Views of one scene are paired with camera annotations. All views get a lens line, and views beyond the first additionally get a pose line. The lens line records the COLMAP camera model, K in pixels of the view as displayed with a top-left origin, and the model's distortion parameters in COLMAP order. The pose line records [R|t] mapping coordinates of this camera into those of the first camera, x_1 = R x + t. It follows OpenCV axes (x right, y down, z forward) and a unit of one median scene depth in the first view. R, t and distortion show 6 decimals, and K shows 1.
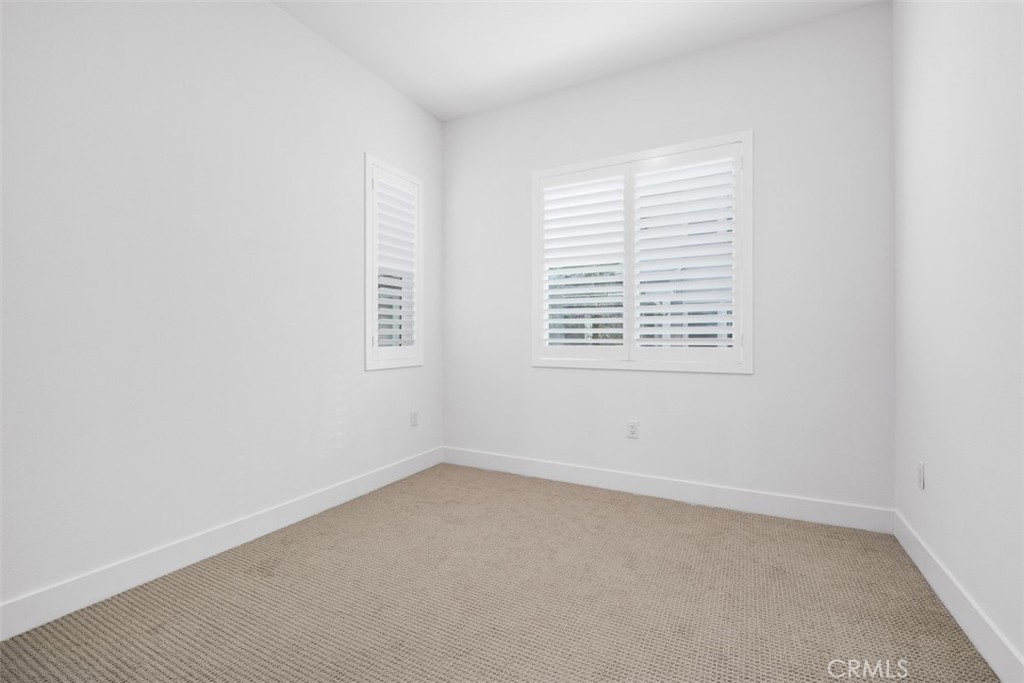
lens RADIAL K [[446.5, 0, 510.7], [0, 446.5, 339.5], [0, 0, 1]] dist [-0.005362, -0.000529]
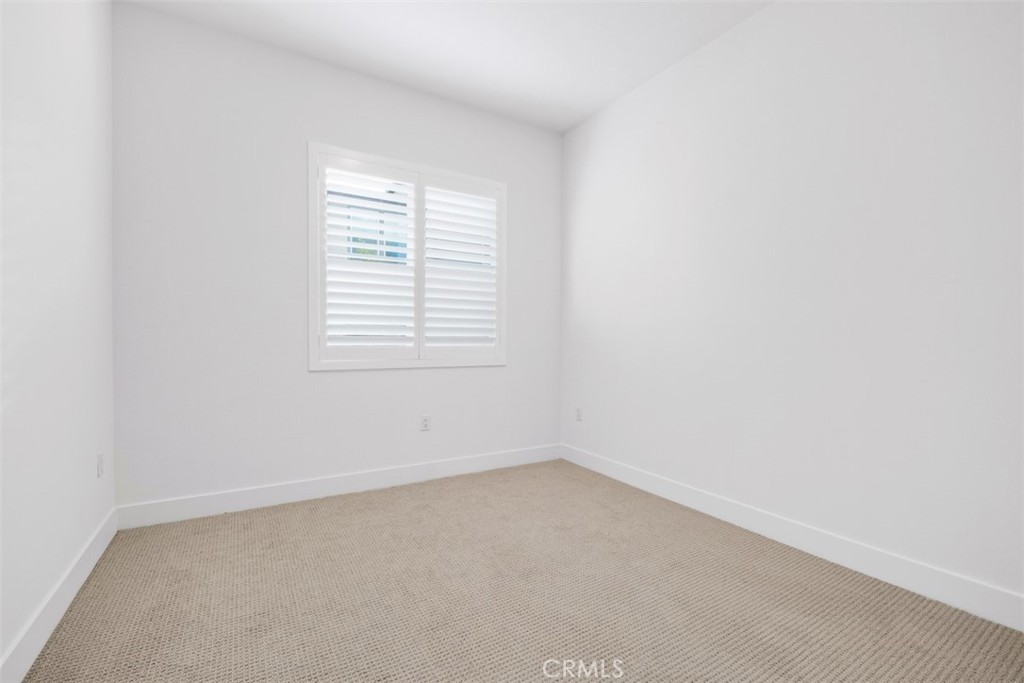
lens RADIAL K [[446.5, 0, 485.2], [0, 446.5, 347.0], [0, 0, 1]] dist [-0.005362, -0.000529]
pose [[0.521594, -0.013964, 0.853080, -0.576109], [-0.004320, 0.999810, 0.019007, -0.003671], [-0.853183, -0.013599, 0.521435, 0.310709]]
